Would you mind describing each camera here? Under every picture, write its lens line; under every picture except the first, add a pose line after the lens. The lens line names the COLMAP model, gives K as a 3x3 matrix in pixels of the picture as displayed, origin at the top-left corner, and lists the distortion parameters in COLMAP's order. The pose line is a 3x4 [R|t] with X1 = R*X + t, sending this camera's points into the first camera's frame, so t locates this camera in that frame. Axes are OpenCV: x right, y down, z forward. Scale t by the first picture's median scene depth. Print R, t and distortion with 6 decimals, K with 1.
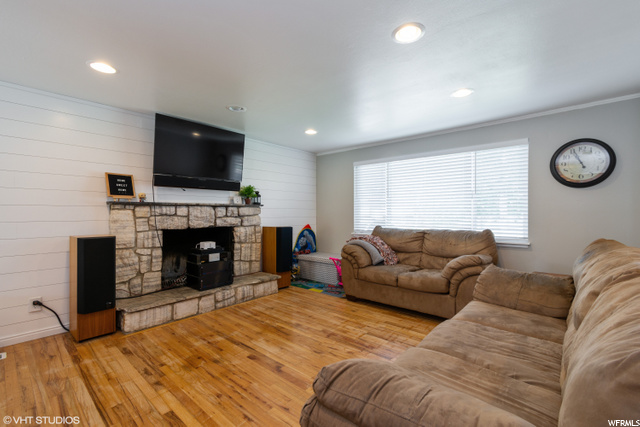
lens RADIAL K [[282.1, 0, 320.0], [0, 282.1, 213.5], [0, 0, 1]] dist [-0.000498, -0.000016]
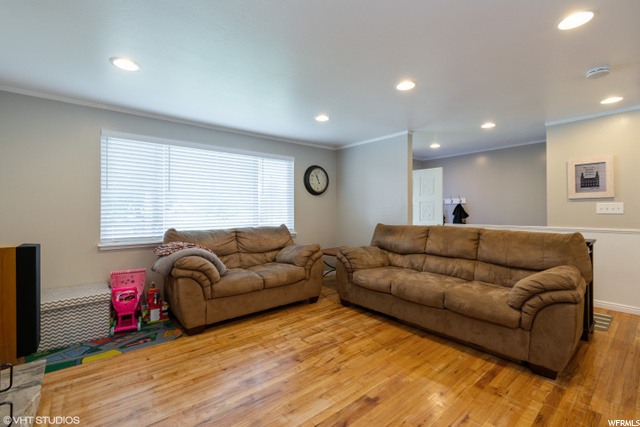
lens RADIAL K [[288.1, 0, 320.0], [0, 288.1, 213.5], [0, 0, 1]] dist [0.000555, -0.000024]
pose [[0.141452, -0.013799, 0.989849, -0.717814], [0.000691, 0.999904, 0.013840, -0.010465], [-0.989945, -0.001274, 0.141448, 0.734097]]
